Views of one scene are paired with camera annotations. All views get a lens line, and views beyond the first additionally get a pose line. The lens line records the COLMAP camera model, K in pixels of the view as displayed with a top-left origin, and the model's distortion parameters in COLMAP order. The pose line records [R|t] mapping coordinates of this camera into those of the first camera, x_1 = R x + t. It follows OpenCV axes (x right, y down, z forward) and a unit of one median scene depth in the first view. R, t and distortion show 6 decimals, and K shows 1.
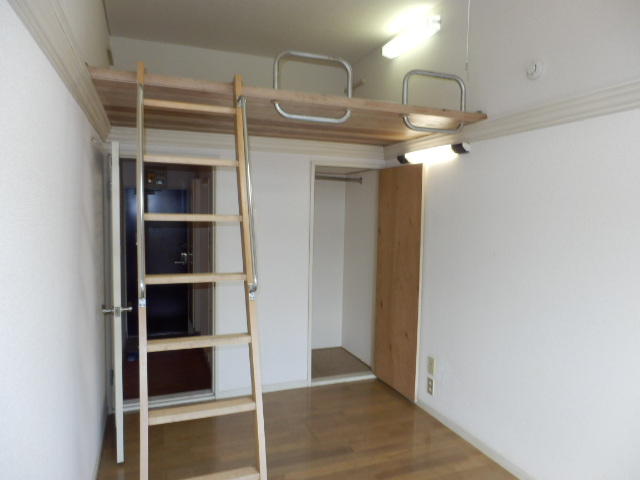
lens RADIAL K [[443.8, 0, 315.7], [0, 443.8, 239.2], [0, 0, 1]] dist [-0.015439, 0.009667]
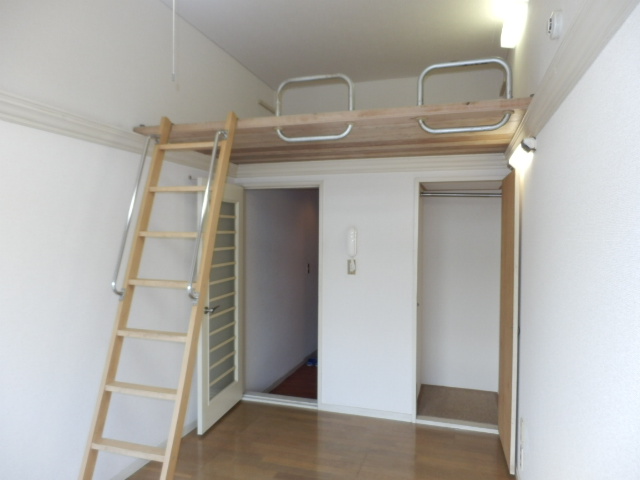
lens RADIAL K [[443.8, 0, 317.8], [0, 443.8, 240.0], [0, 0, 1]] dist [-0.015439, 0.009667]
pose [[0.788467, 0.001309, -0.615076, 0.427229], [-0.033543, 0.998601, -0.040873, -0.000714], [0.614162, 0.052859, 0.787408, 0.153967]]
